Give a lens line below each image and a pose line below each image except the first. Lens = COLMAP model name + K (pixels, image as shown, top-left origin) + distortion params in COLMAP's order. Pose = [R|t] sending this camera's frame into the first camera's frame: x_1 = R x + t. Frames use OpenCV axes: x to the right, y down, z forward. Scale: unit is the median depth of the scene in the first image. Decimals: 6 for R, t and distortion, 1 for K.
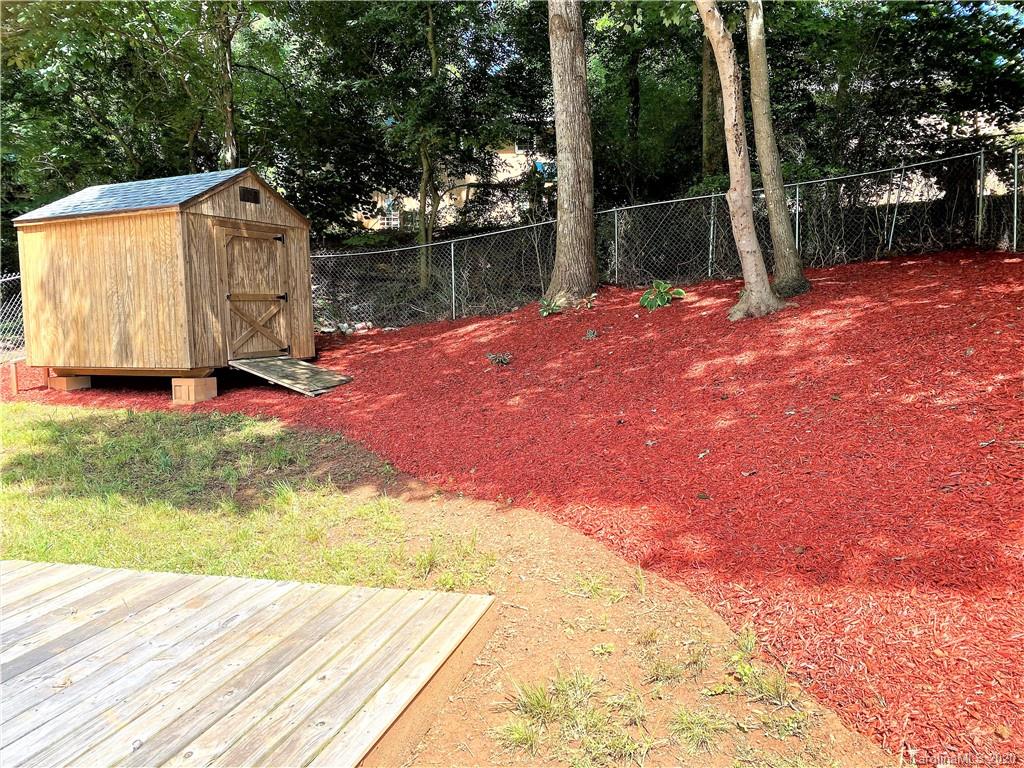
lens RADIAL K [[782.2, 0, 510.8], [0, 782.2, 380.8], [0, 0, 1]] dist [0.079650, -0.108710]
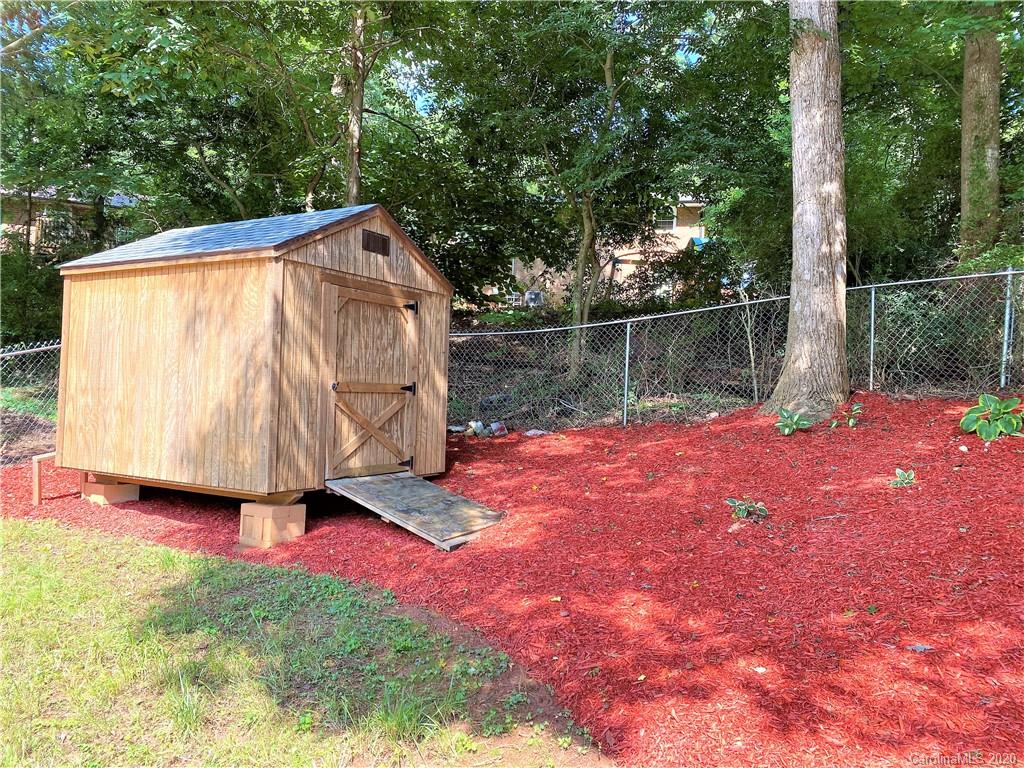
lens RADIAL K [[774.6, 0, 515.5], [0, 774.6, 389.1], [0, 0, 1]] dist [0.163428, -0.270960]
pose [[0.991399, 0.052242, -0.119998, -0.114894], [-0.063779, 0.993488, -0.094412, -0.047050], [0.114285, 0.101253, 0.988275, 0.332164]]
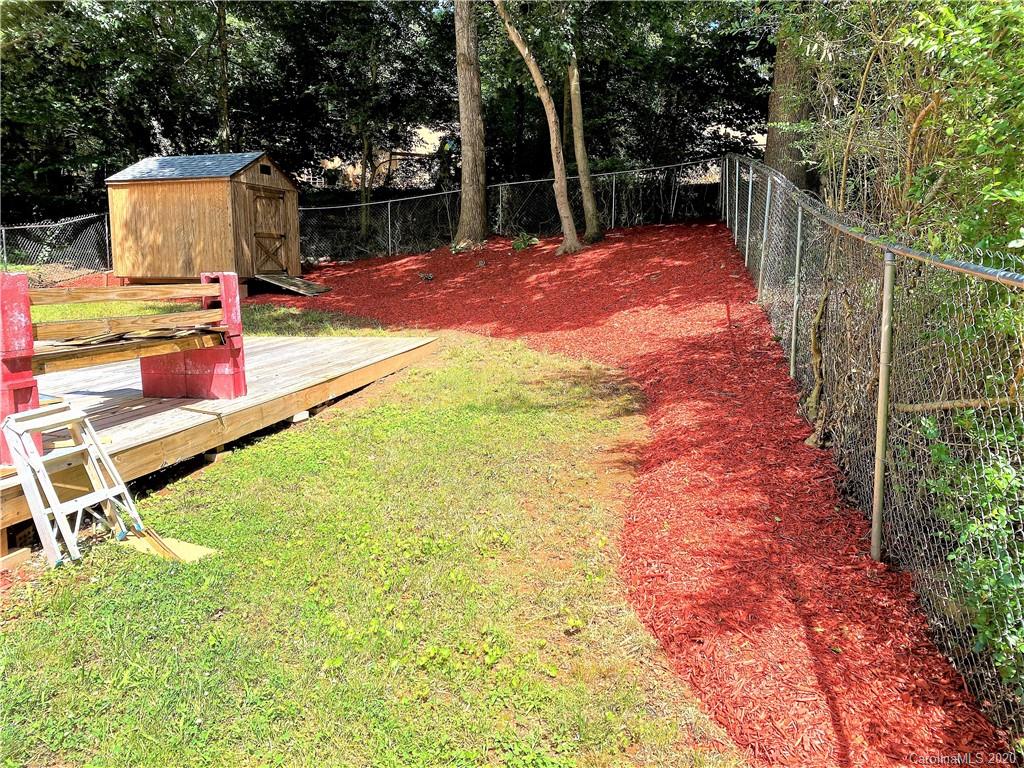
lens RADIAL K [[782.2, 0, 510.8], [0, 782.2, 380.8], [0, 0, 1]] dist [0.079650, -0.108710]
pose [[0.992627, 0.004150, 0.121138, -0.032868], [-0.010887, 0.998427, 0.055004, 0.090373], [-0.120719, -0.055917, 0.991111, -0.625055]]
